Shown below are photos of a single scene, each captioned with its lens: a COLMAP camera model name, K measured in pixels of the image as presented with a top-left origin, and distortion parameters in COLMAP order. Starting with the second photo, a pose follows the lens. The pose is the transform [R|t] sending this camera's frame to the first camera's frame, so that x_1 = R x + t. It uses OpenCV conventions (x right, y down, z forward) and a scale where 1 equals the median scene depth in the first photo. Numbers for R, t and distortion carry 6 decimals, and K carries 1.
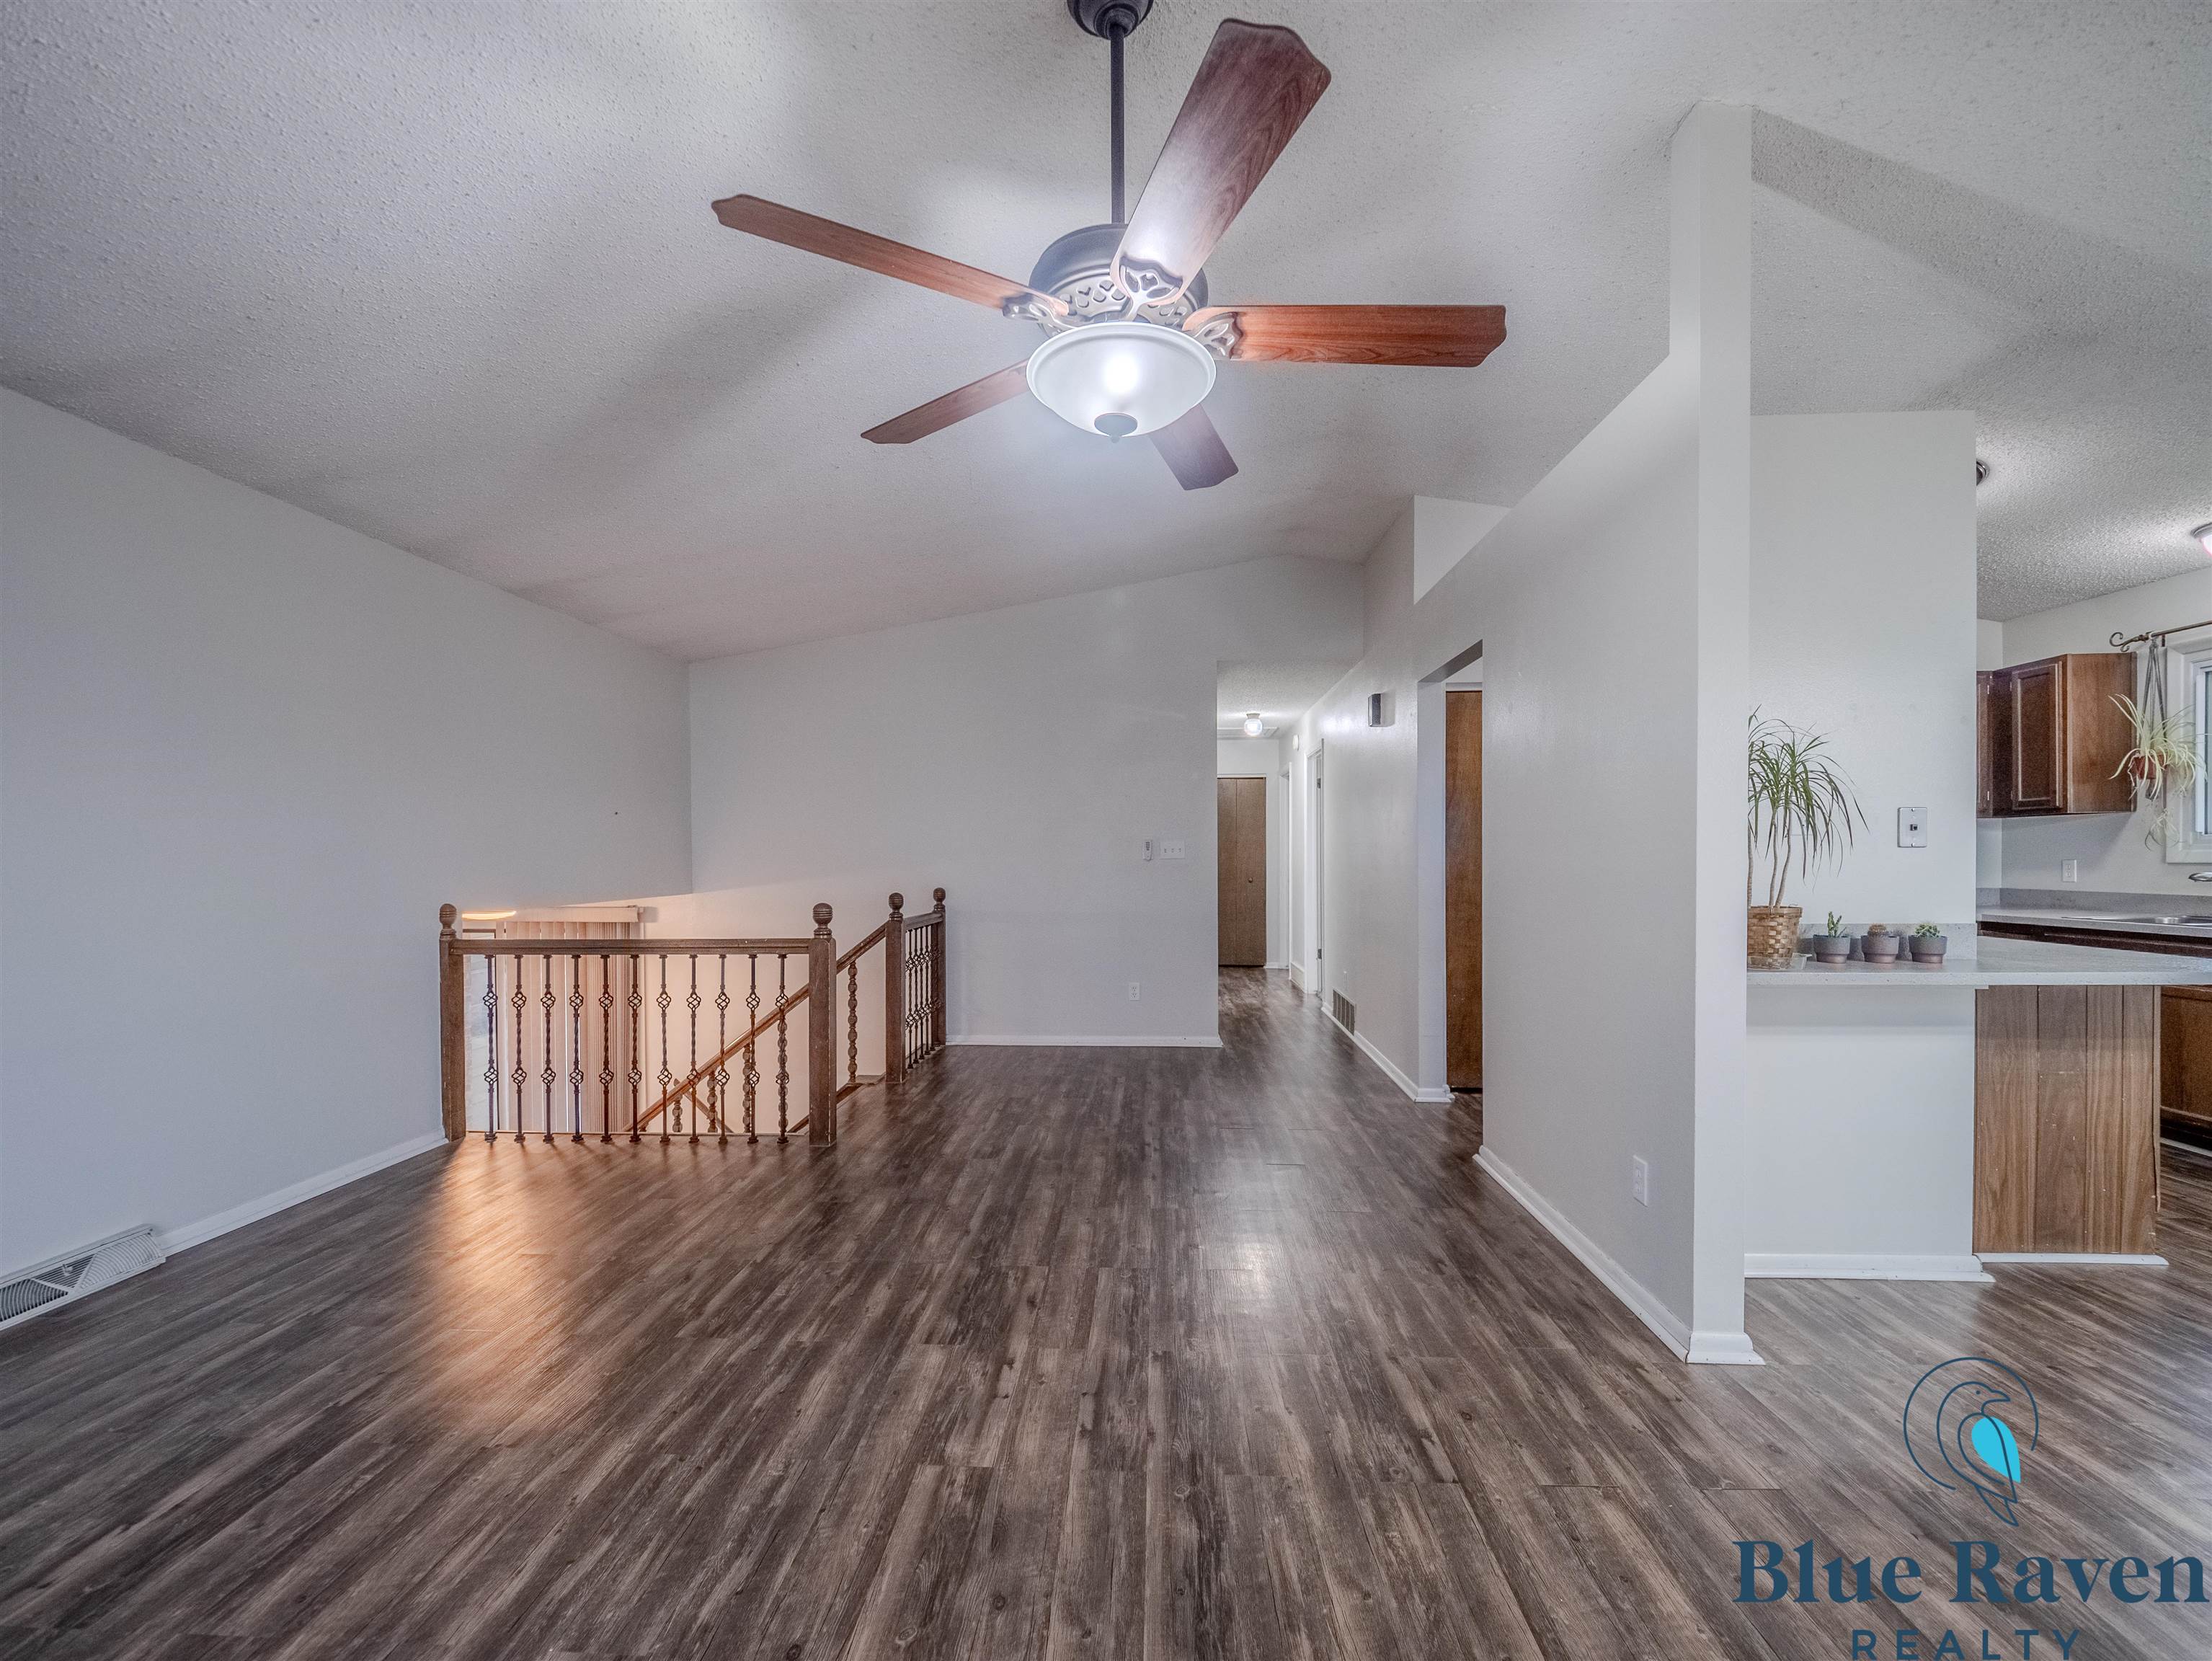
lens RADIAL K [[923.0, 0, 1121.3], [0, 923.0, 860.5], [0, 0, 1]] dist [-0.001847, -0.000371]
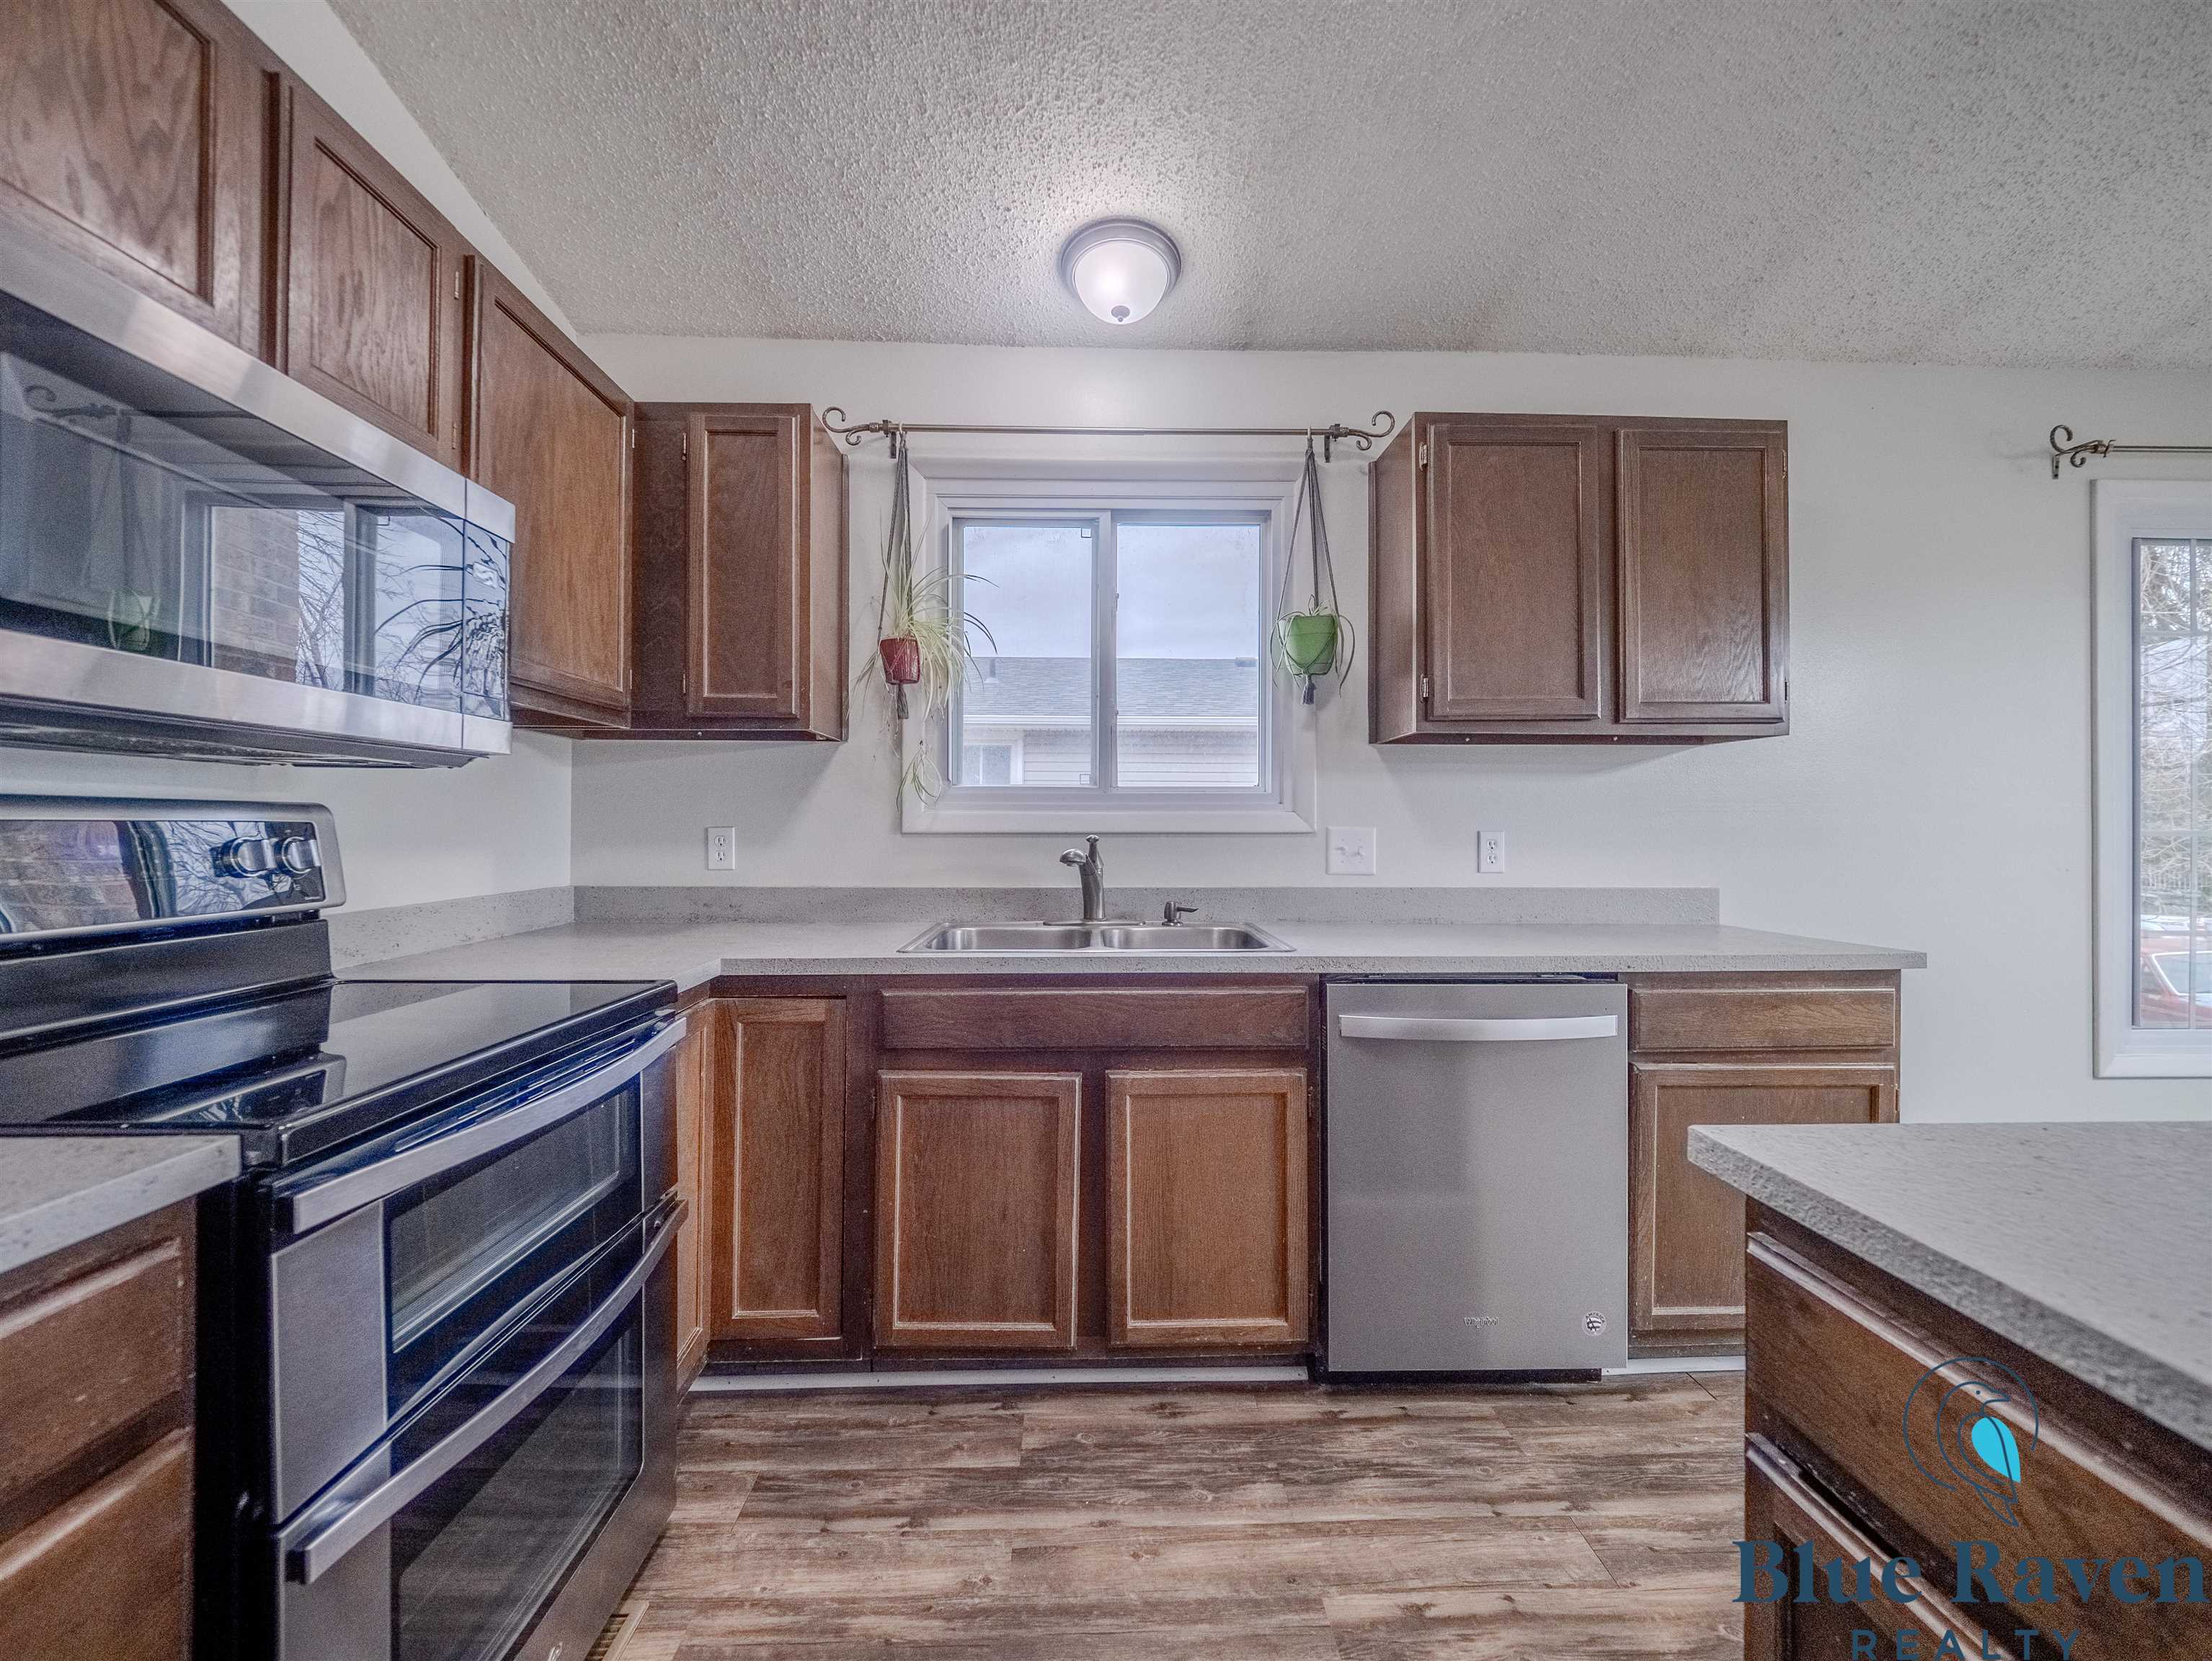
lens RADIAL K [[924.5, 0, 1099.7], [0, 924.5, 827.7], [0, 0, 1]] dist [-0.009410, -0.000233]
pose [[-0.070728, 0.013564, 0.997403, 0.625810], [0.006135, 0.999895, -0.013163, 0.008837], [-0.997477, 0.005188, -0.070804, 1.041083]]
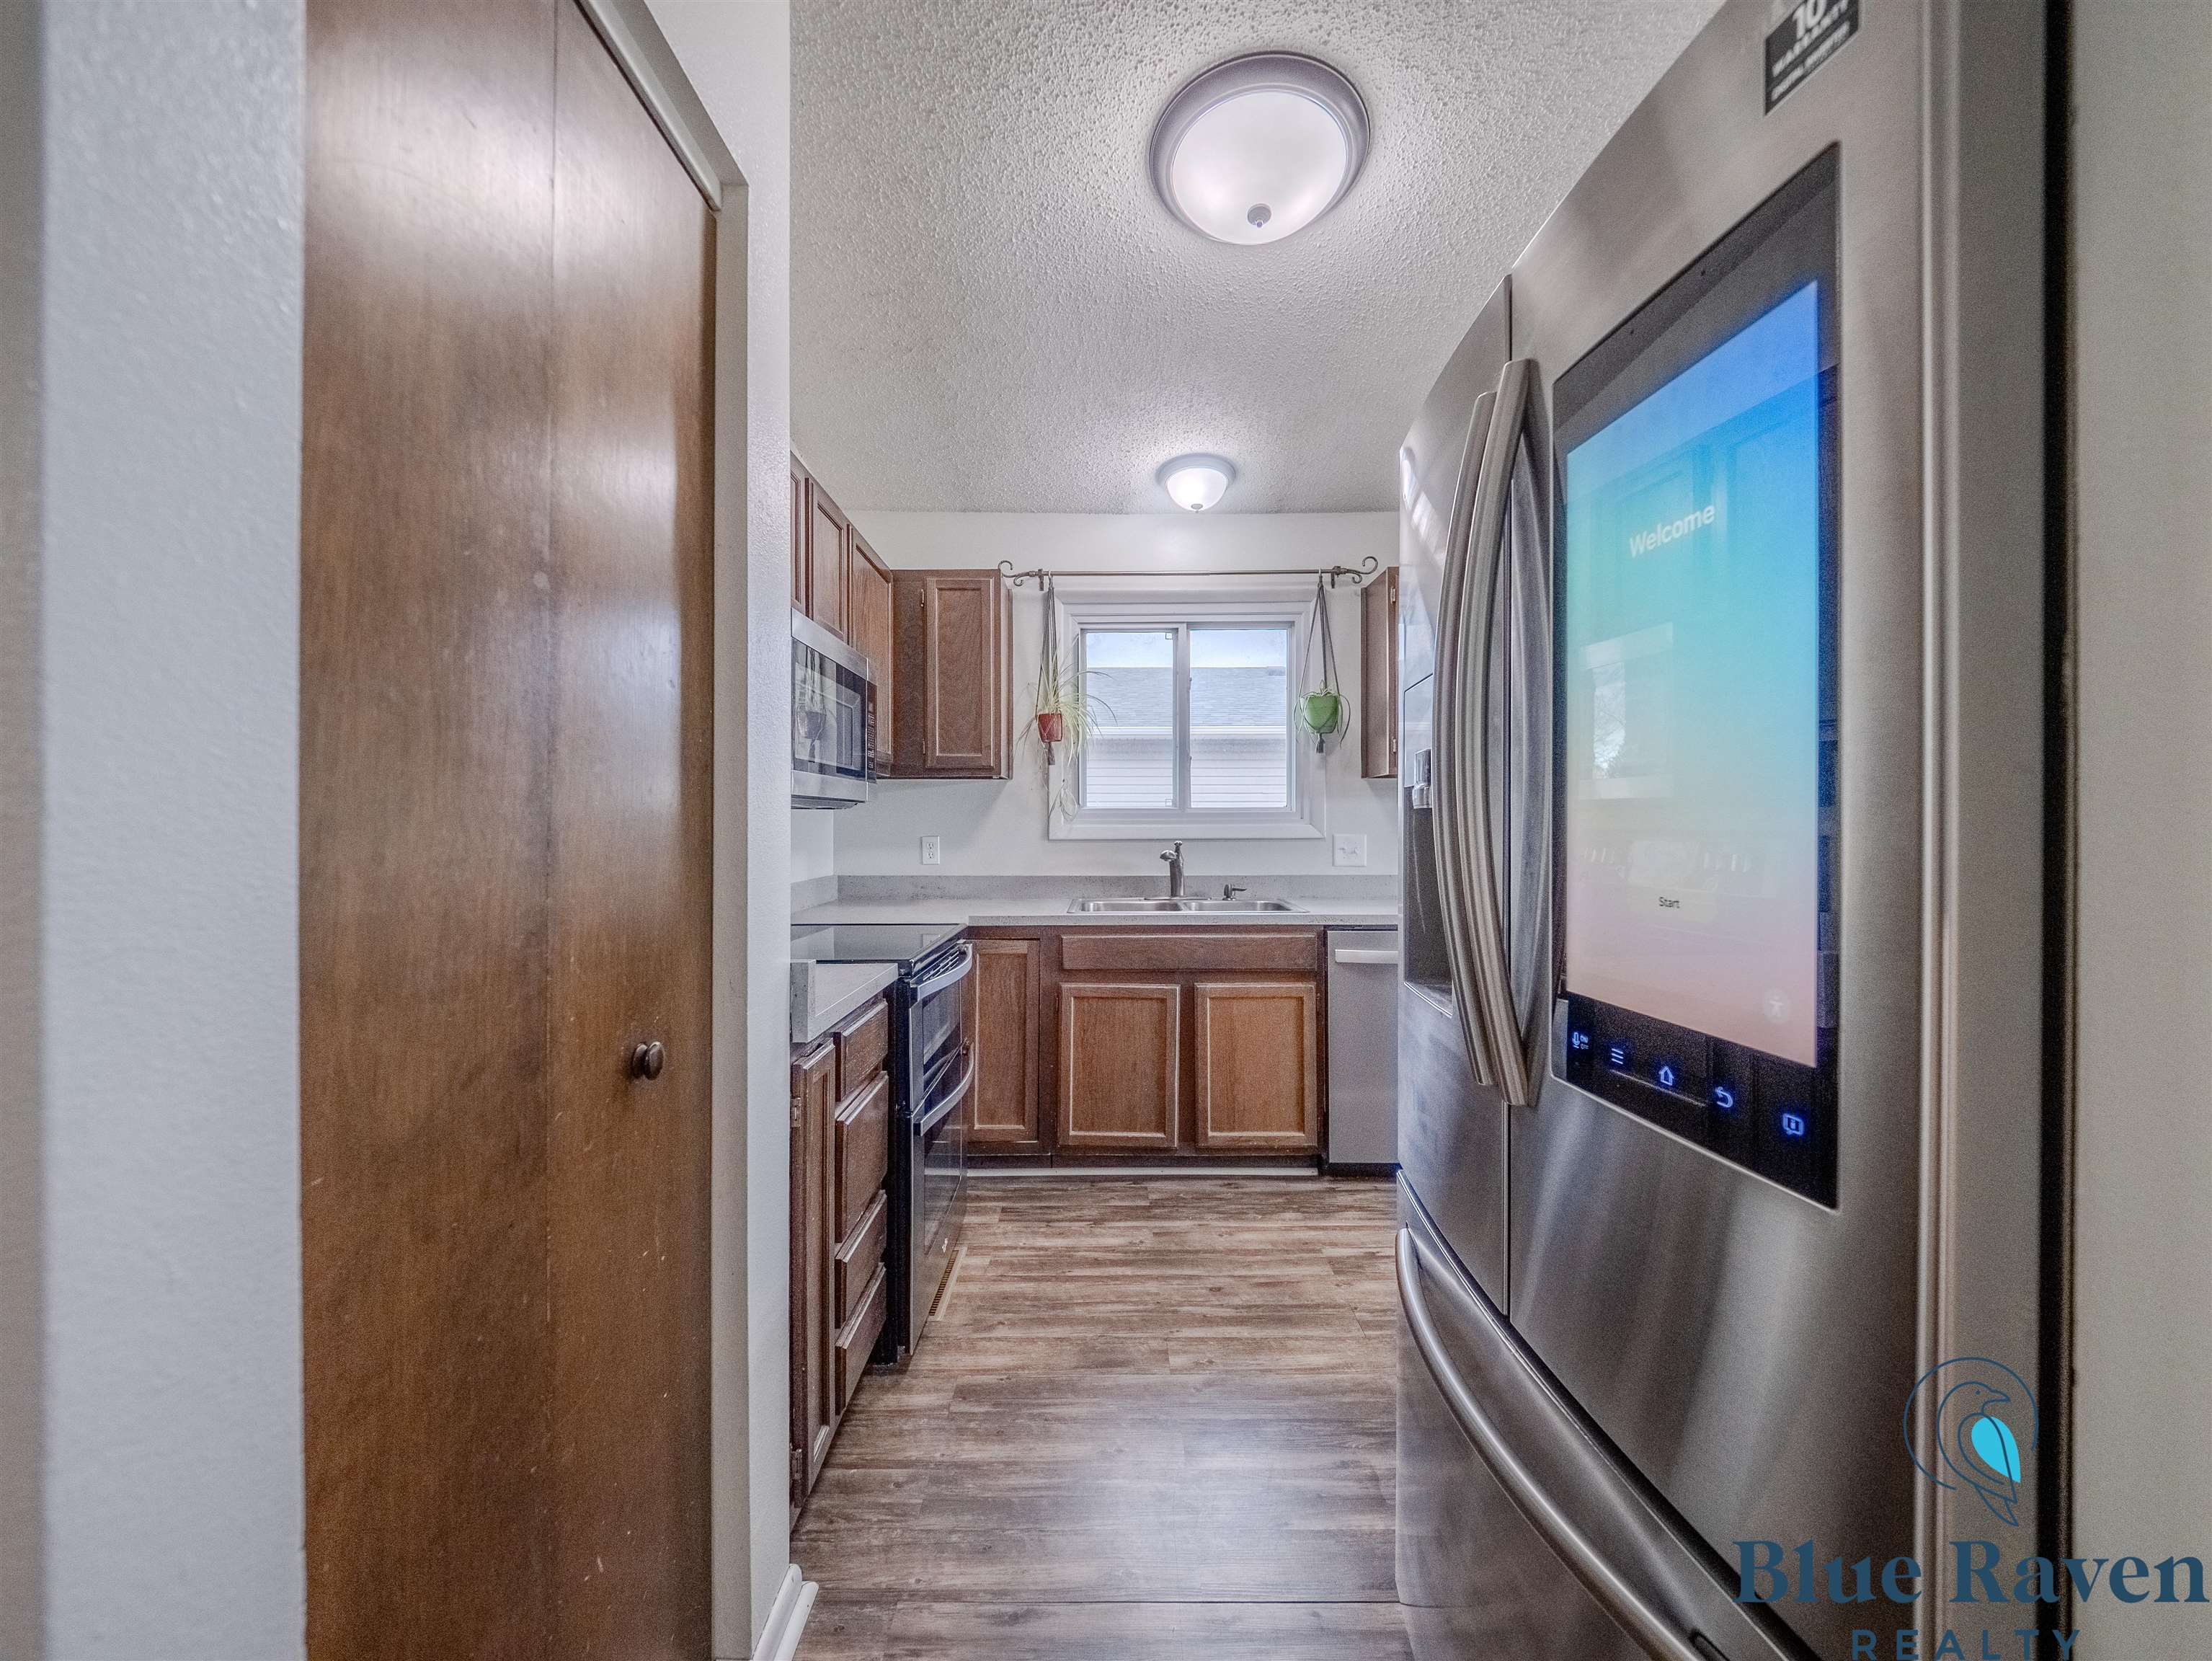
lens RADIAL K [[921.4, 0, 1088.9], [0, 921.4, 830.9], [0, 0, 1]] dist [0.014913, -0.011710]
pose [[-0.028035, 0.003693, 0.999600, 0.296396], [0.009872, 0.999945, -0.003417, -0.002370], [-0.999558, 0.009773, -0.028070, 1.120002]]
